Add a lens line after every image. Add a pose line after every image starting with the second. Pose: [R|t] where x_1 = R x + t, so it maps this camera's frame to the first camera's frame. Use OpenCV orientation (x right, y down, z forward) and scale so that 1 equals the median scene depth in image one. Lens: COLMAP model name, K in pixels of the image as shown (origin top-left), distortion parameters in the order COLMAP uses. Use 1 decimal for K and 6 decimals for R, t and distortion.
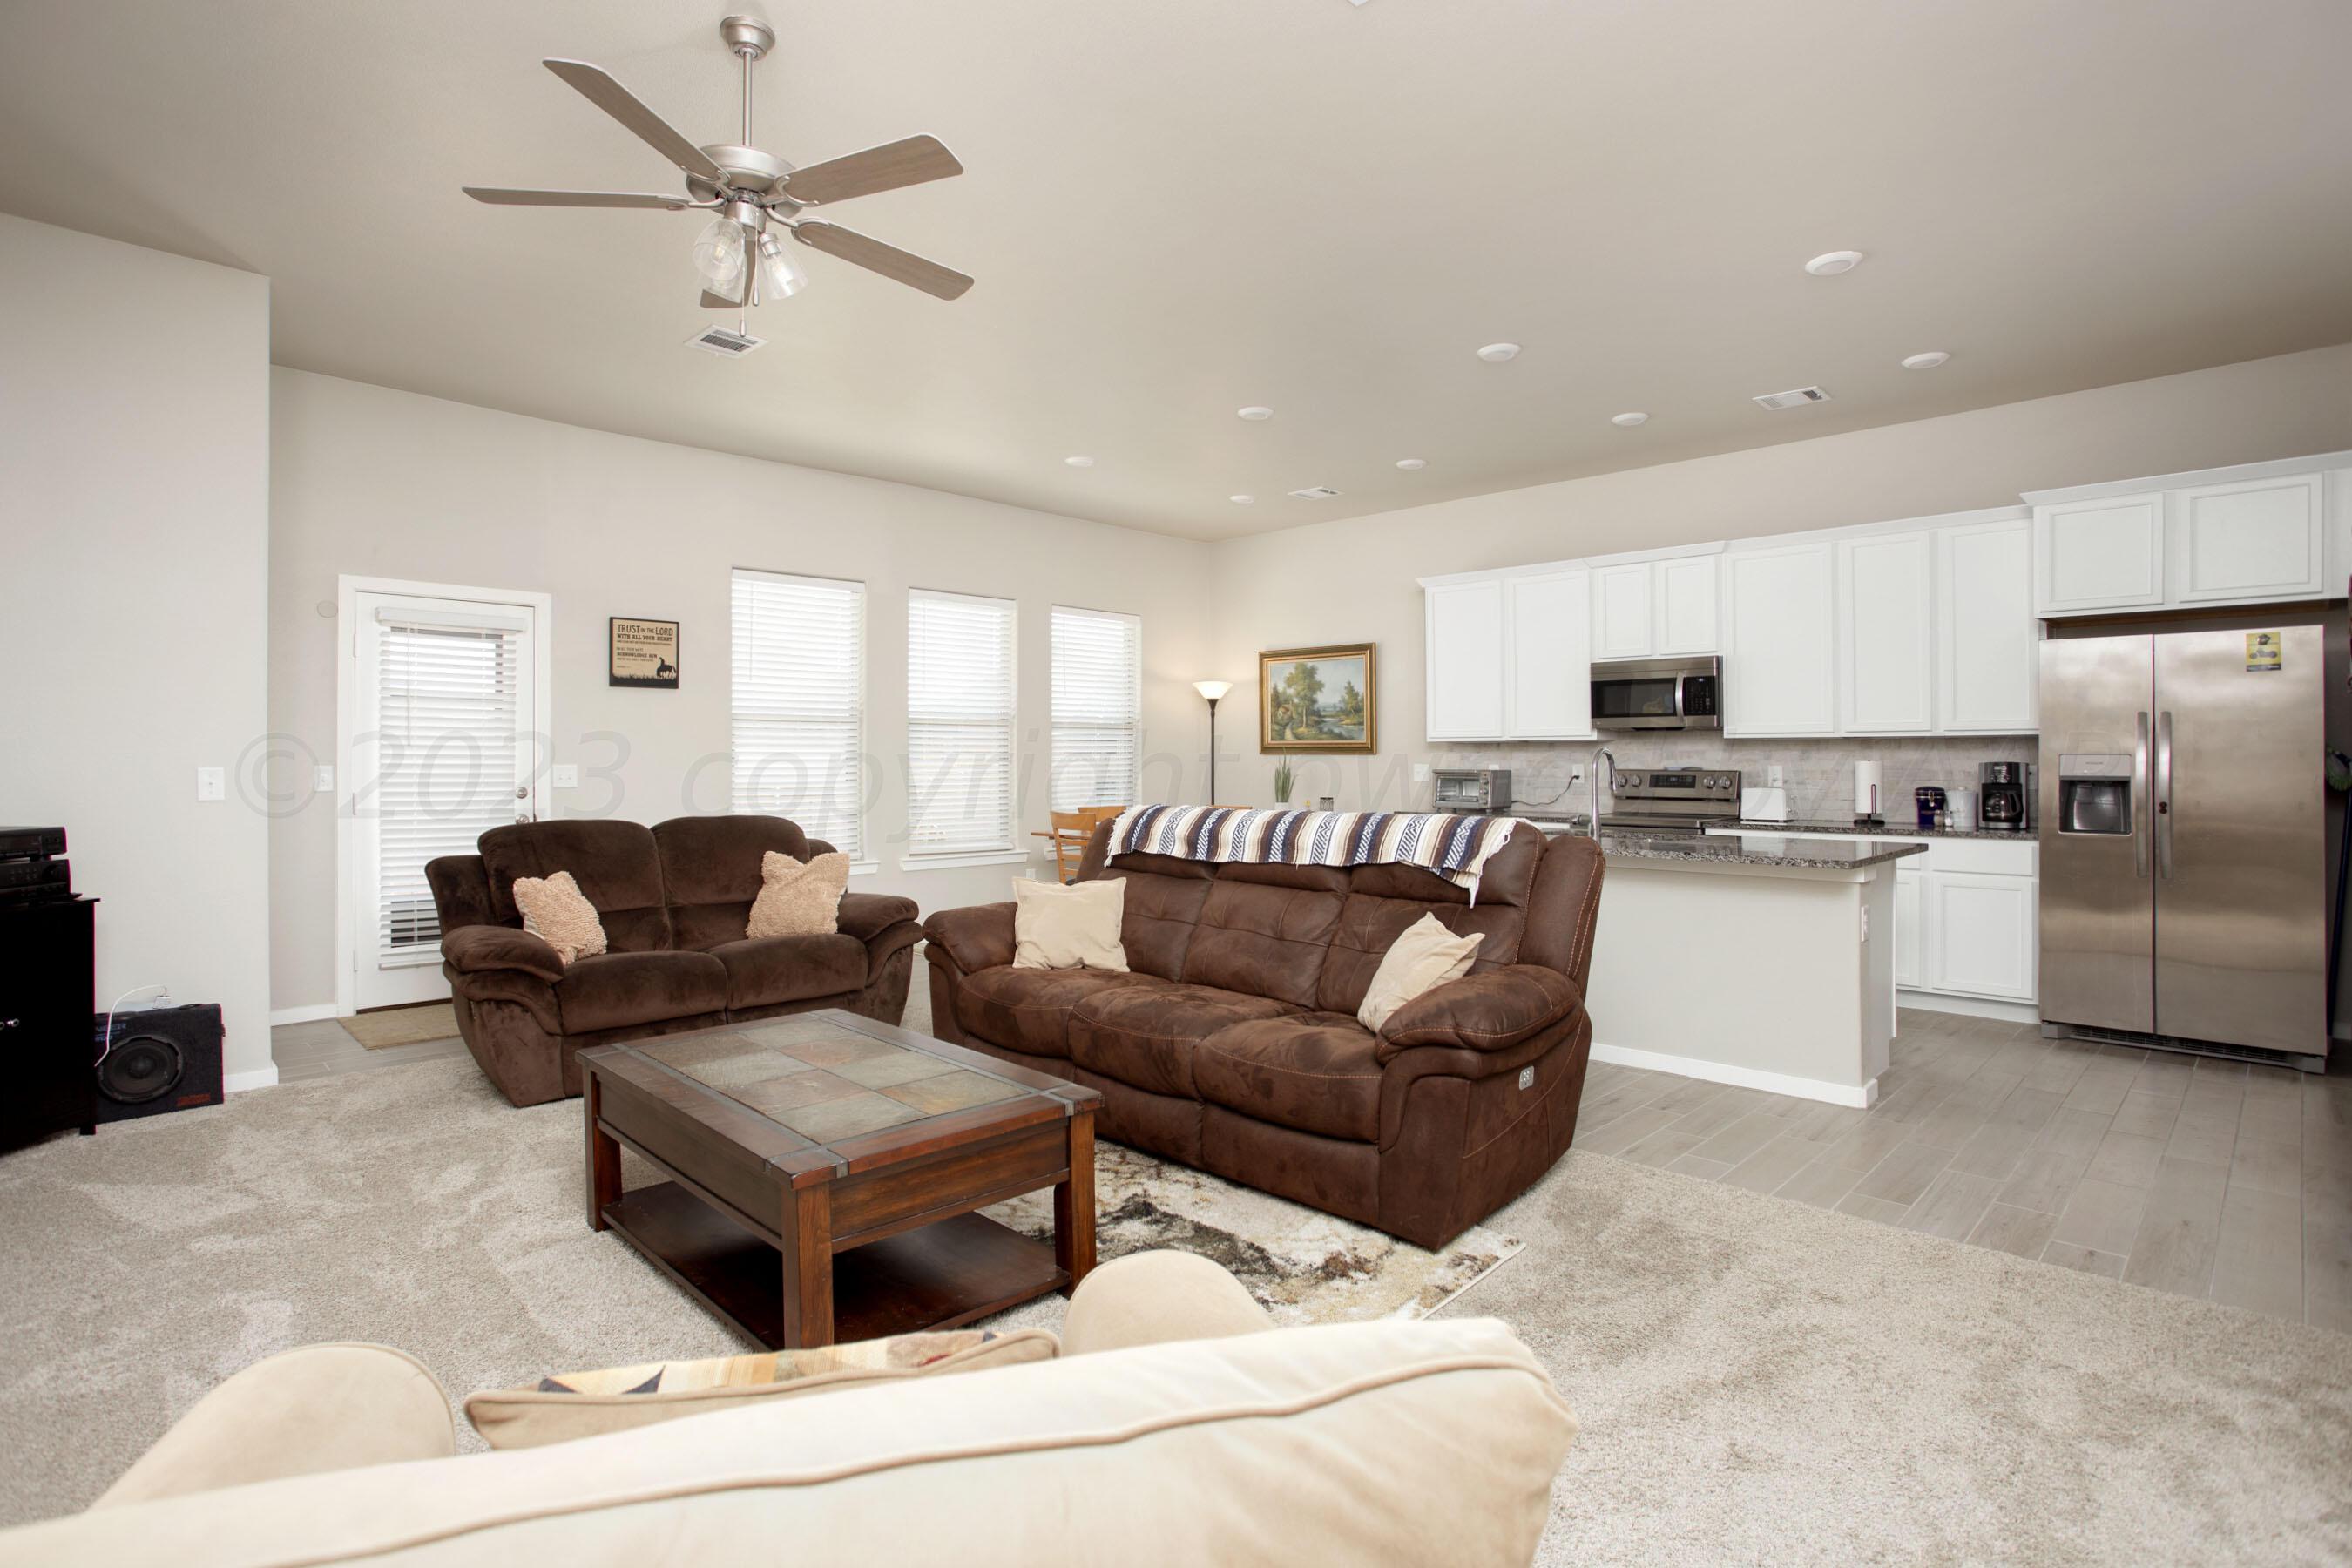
lens RADIAL K [[1120.7, 0, 1186.0], [0, 1120.7, 789.3], [0, 0, 1]] dist [-0.055138, 0.018745]
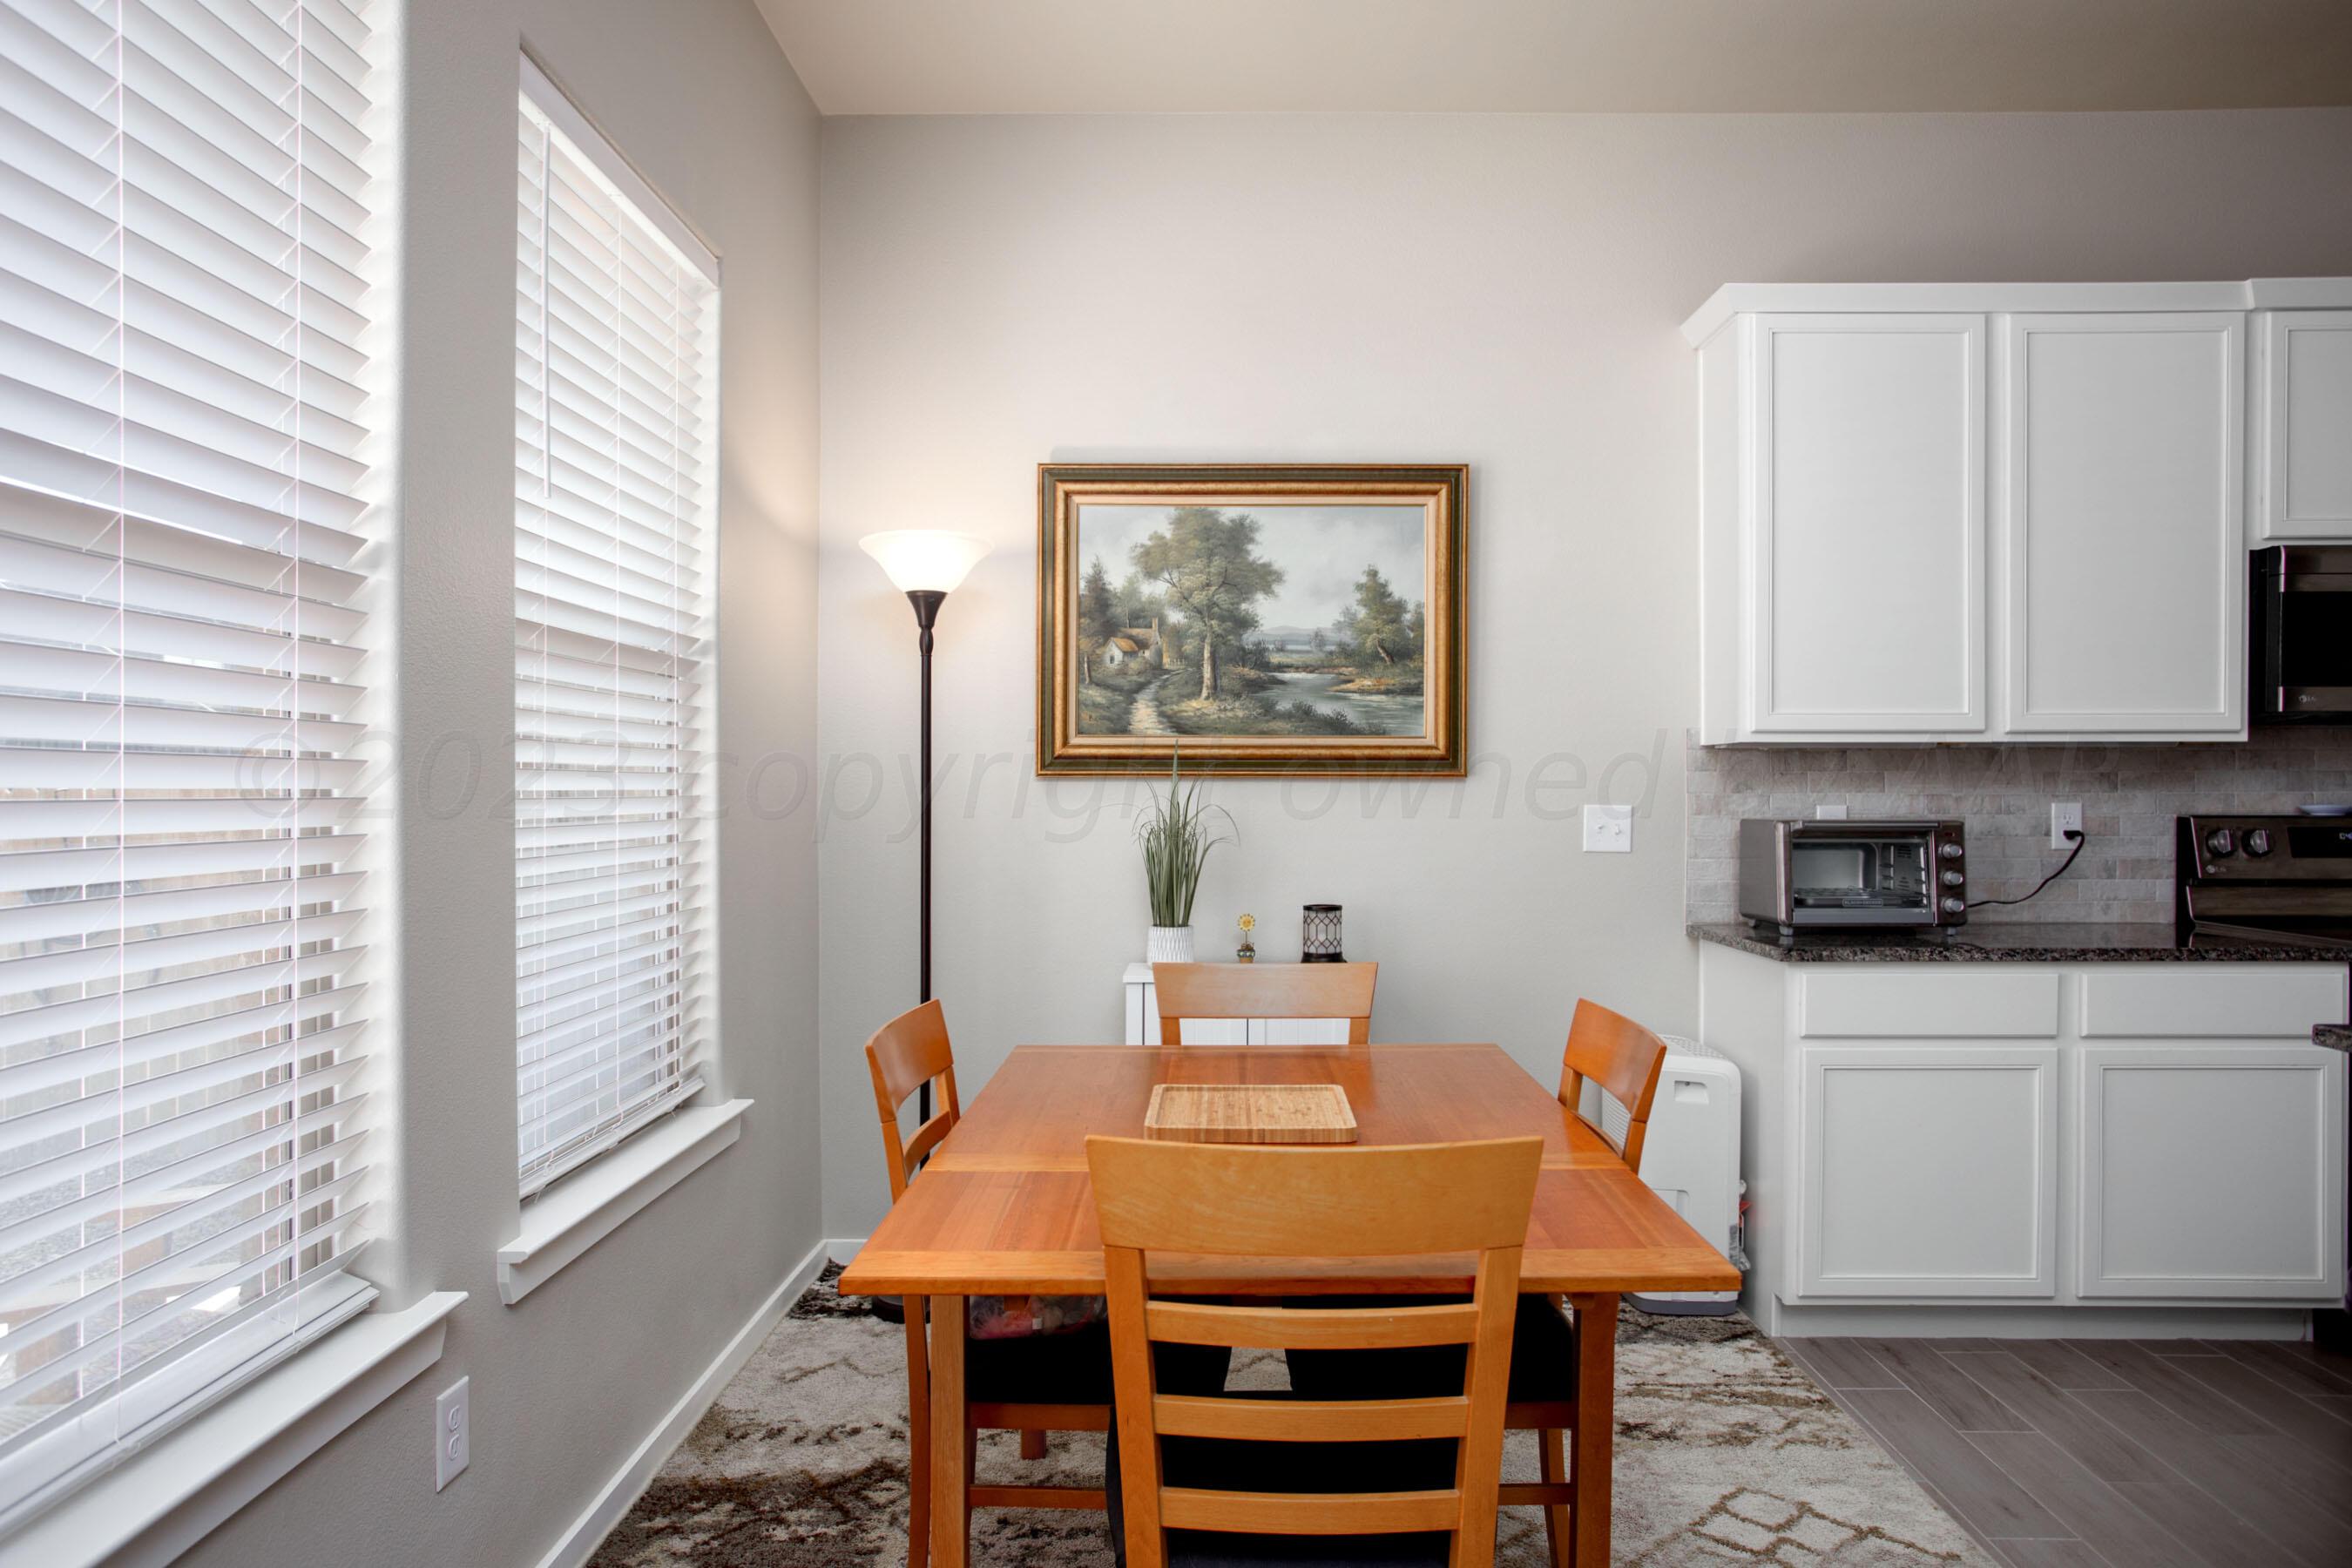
lens RADIAL K [[1466.2, 0, 1173.2], [0, 1466.2, 787.5], [0, 0, 1]] dist [-0.043035, 0.031420]
pose [[0.728615, 0.000105, 0.684923, -0.210388], [0.018650, 0.999626, -0.019992, -0.020178], [-0.684669, 0.027340, 0.728341, 0.704750]]
